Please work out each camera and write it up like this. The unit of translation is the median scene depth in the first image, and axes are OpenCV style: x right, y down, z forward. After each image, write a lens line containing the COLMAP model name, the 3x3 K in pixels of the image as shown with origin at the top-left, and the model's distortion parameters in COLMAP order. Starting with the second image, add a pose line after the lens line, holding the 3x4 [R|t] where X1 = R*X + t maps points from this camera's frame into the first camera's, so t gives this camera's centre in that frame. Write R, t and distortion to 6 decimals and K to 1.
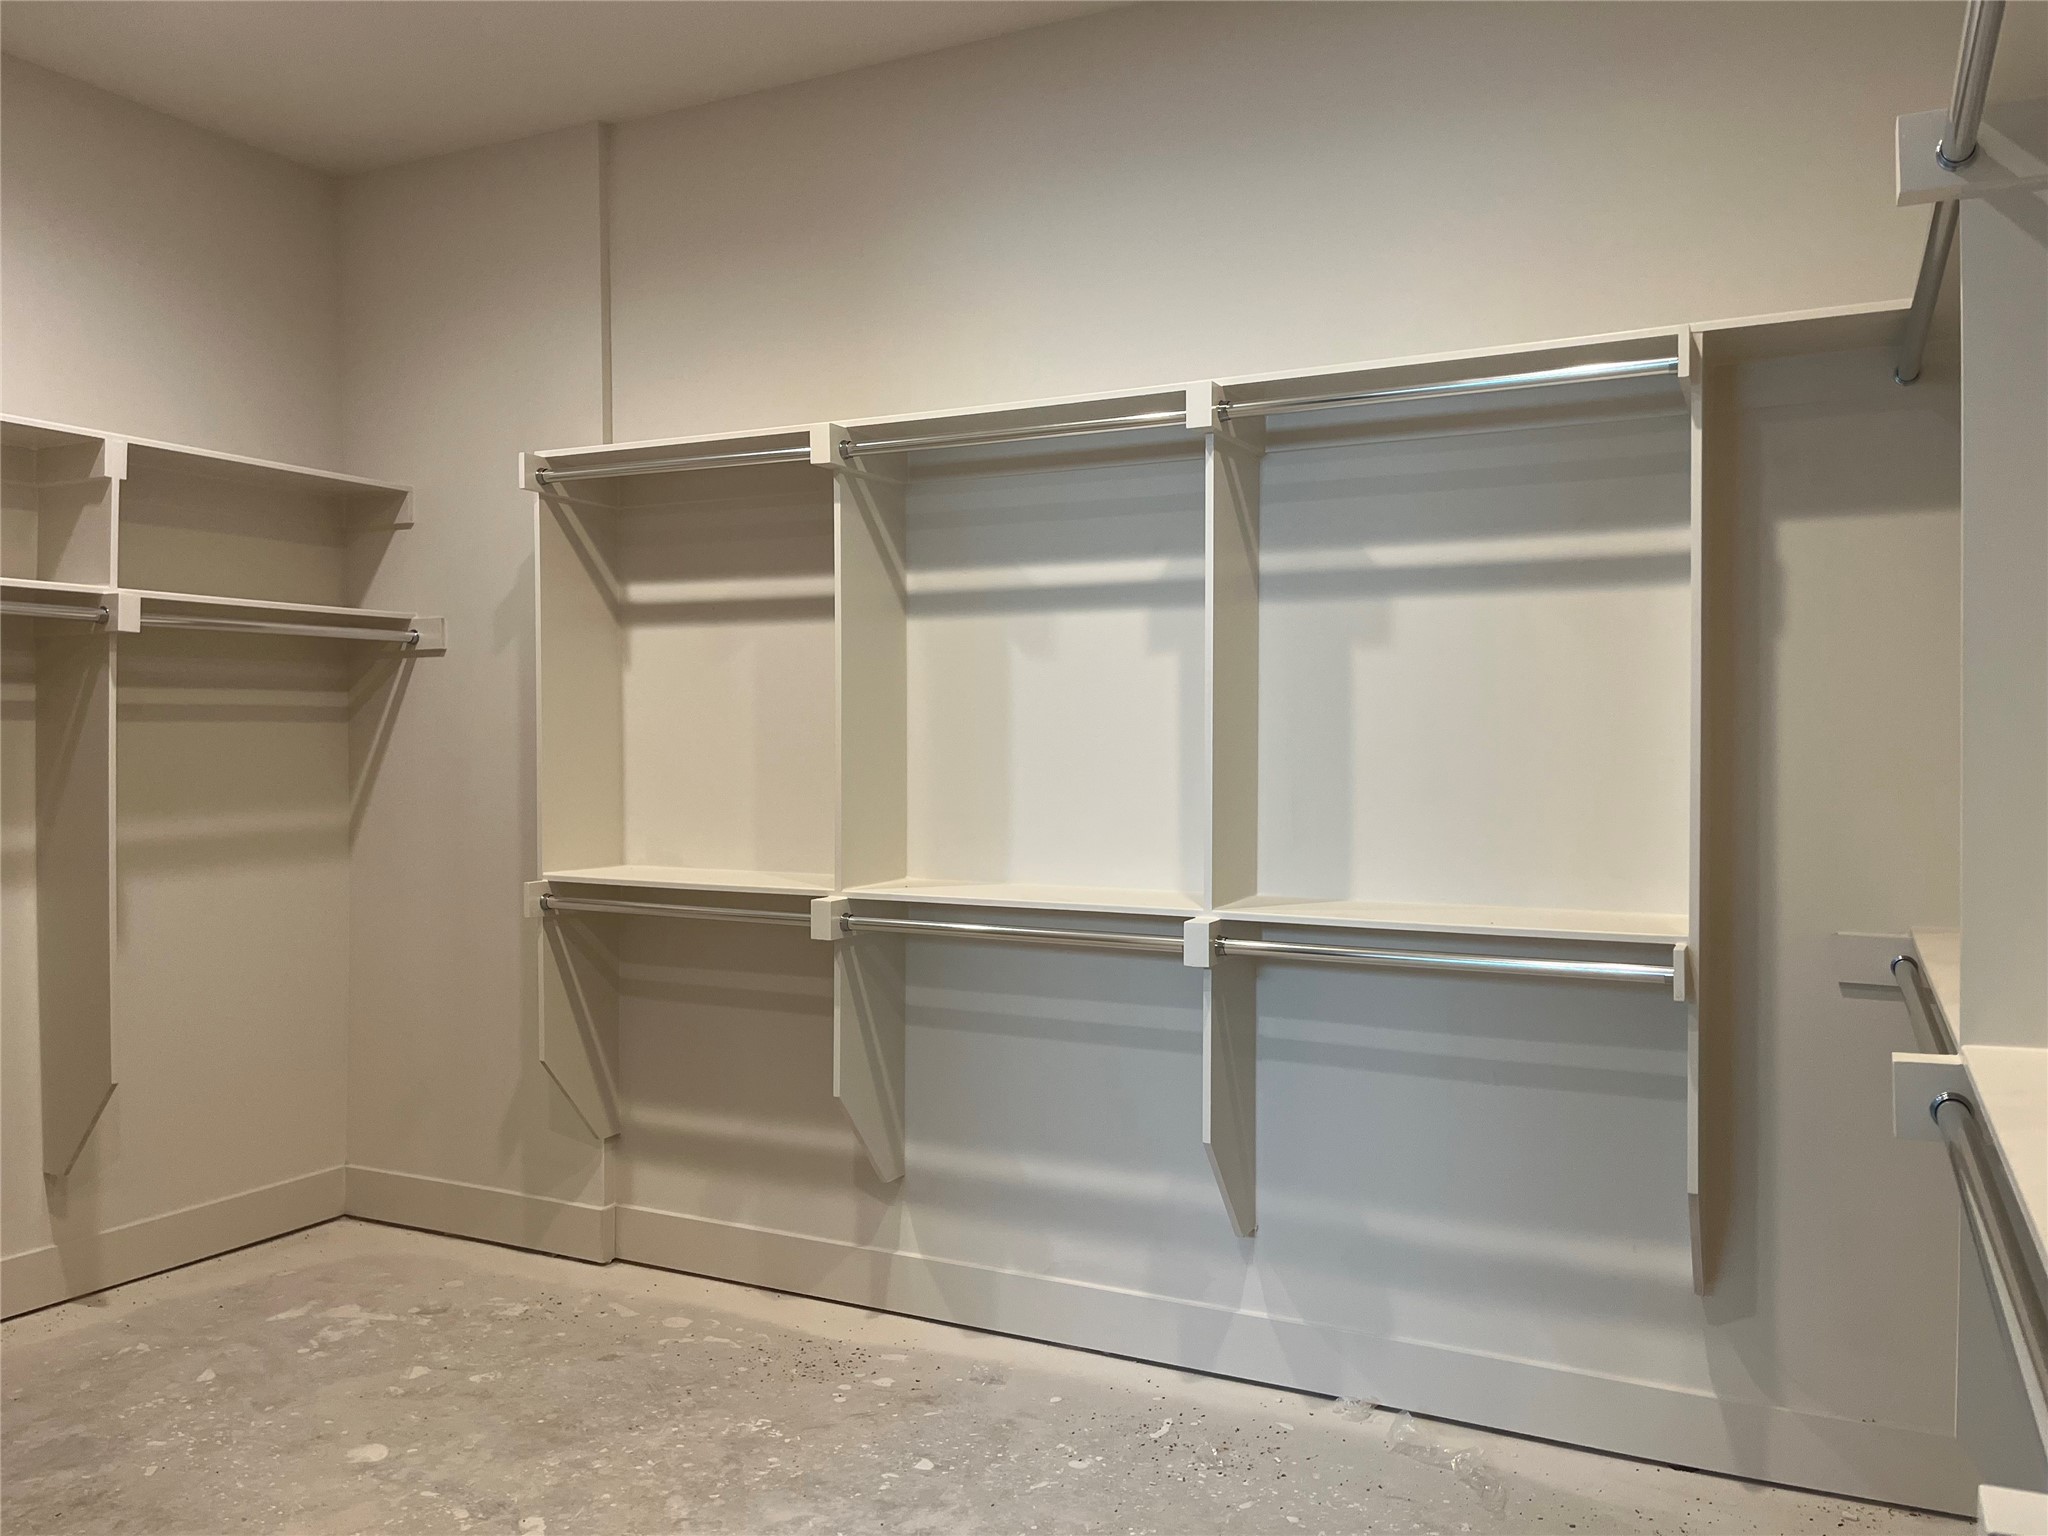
lens RADIAL K [[1547.6, 0, 1024.0], [0, 1547.6, 768.0], [0, 0, 1]] dist [0.010813, -0.000056]
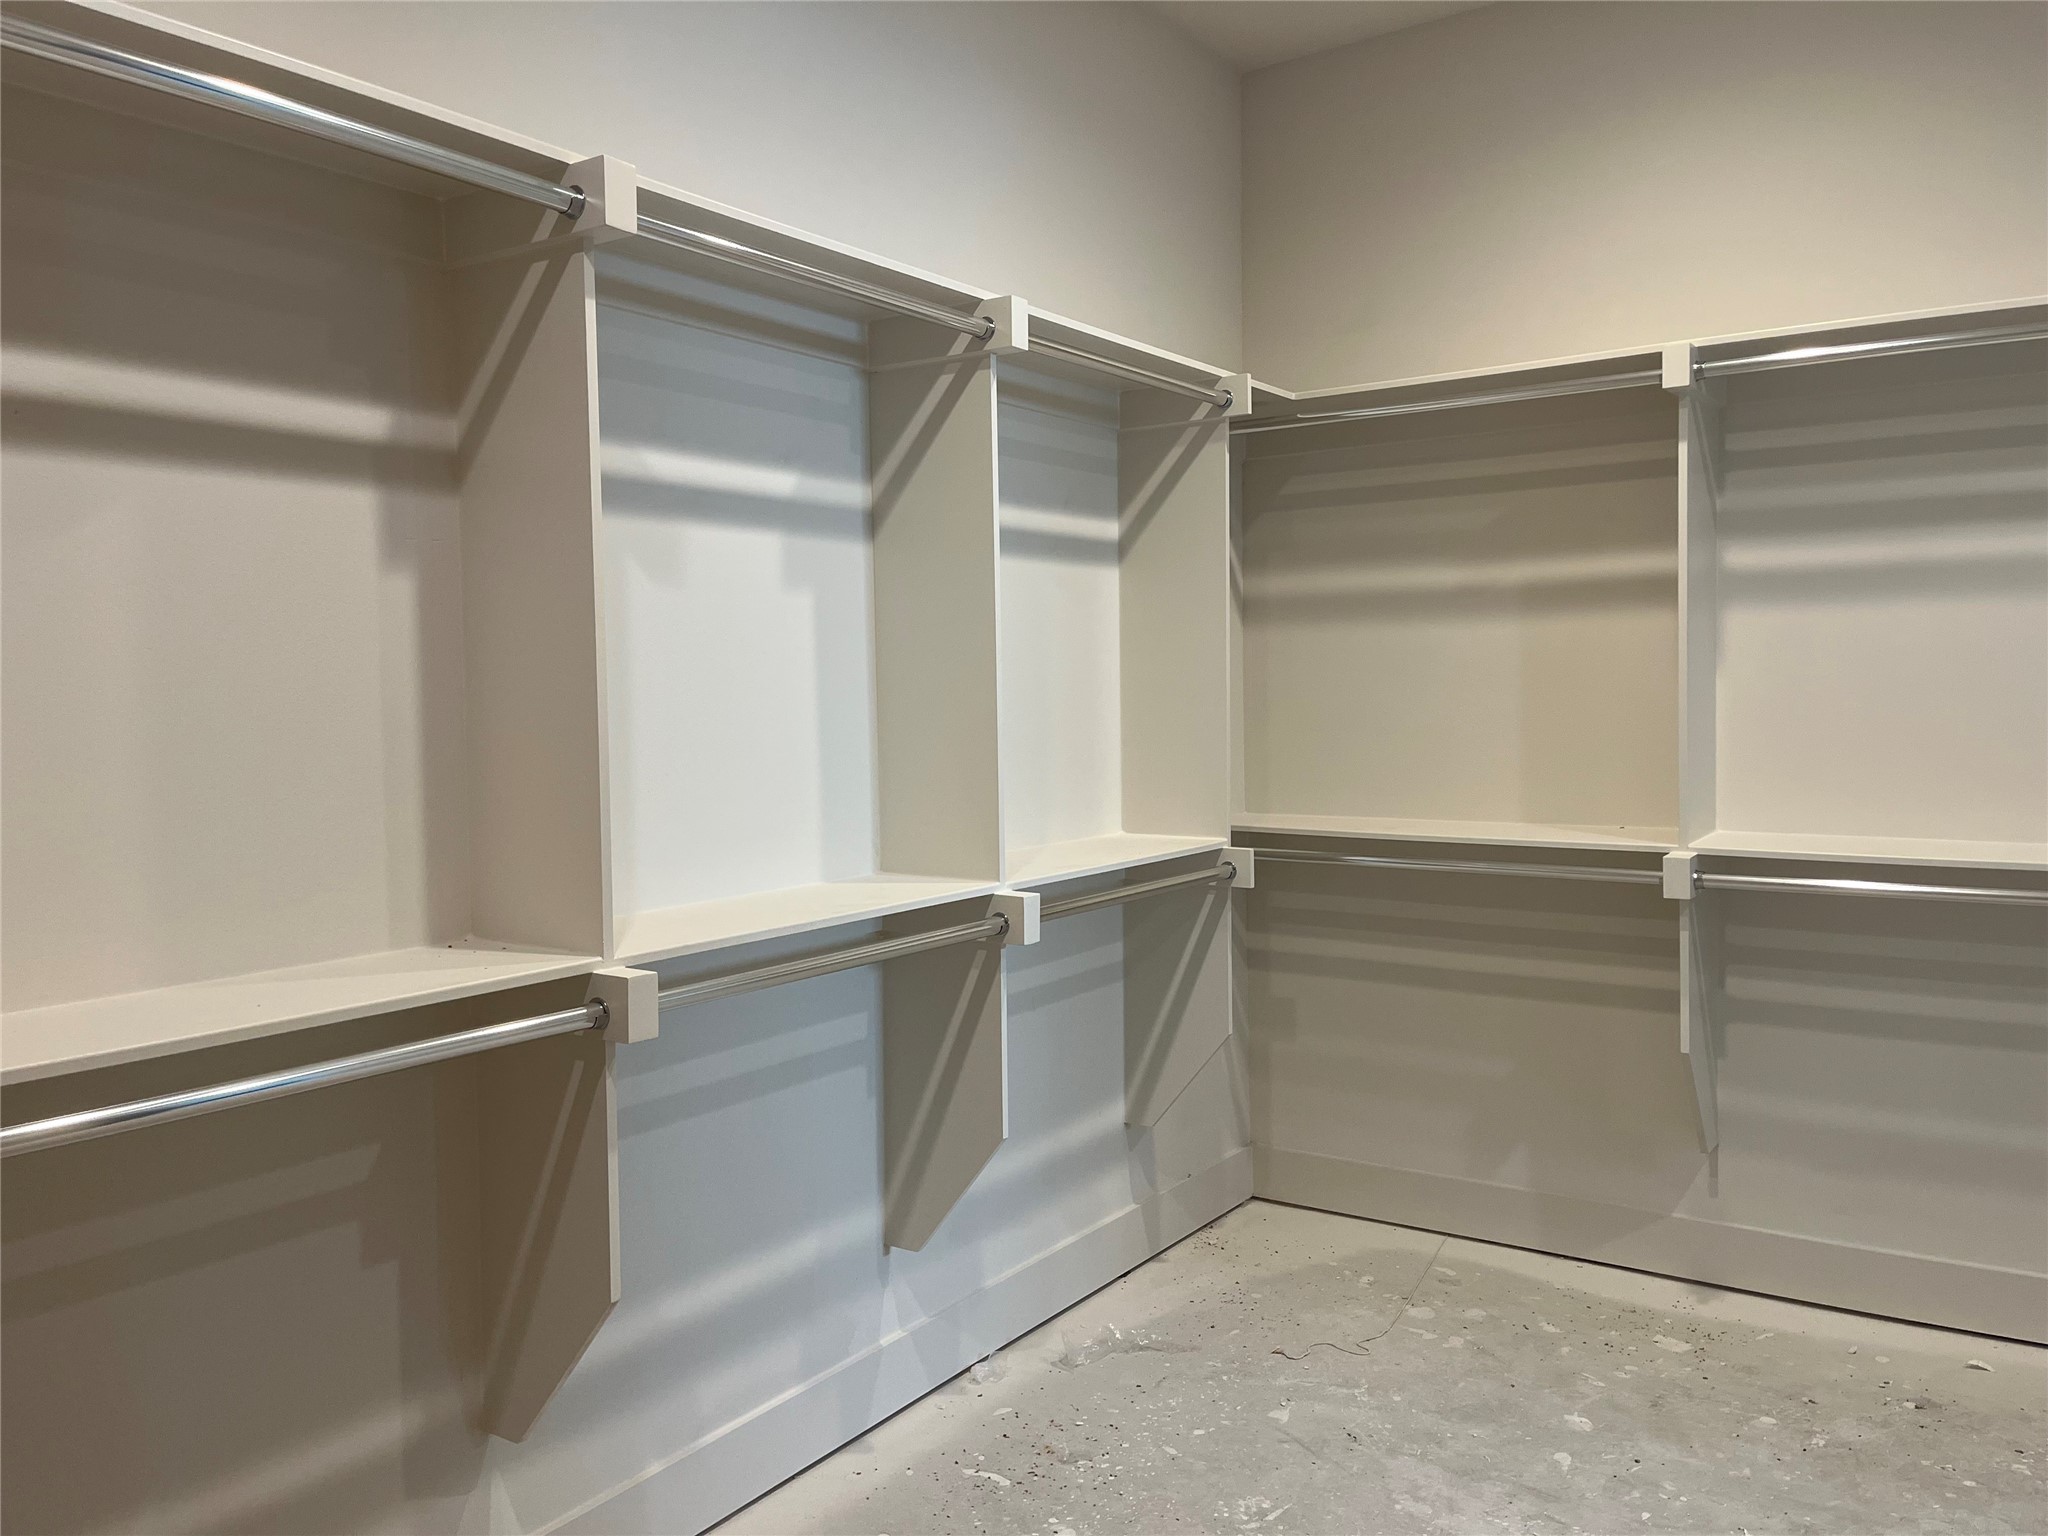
lens RADIAL K [[1534.8, 0, 1025.7], [0, 1534.8, 782.9], [0, 0, 1]] dist [0.033911, -0.001420]
pose [[0.127517, -0.053282, 0.990404, -0.806008], [0.027992, 0.998352, 0.050105, -0.013272], [-0.991441, 0.021334, 0.128798, 0.909220]]
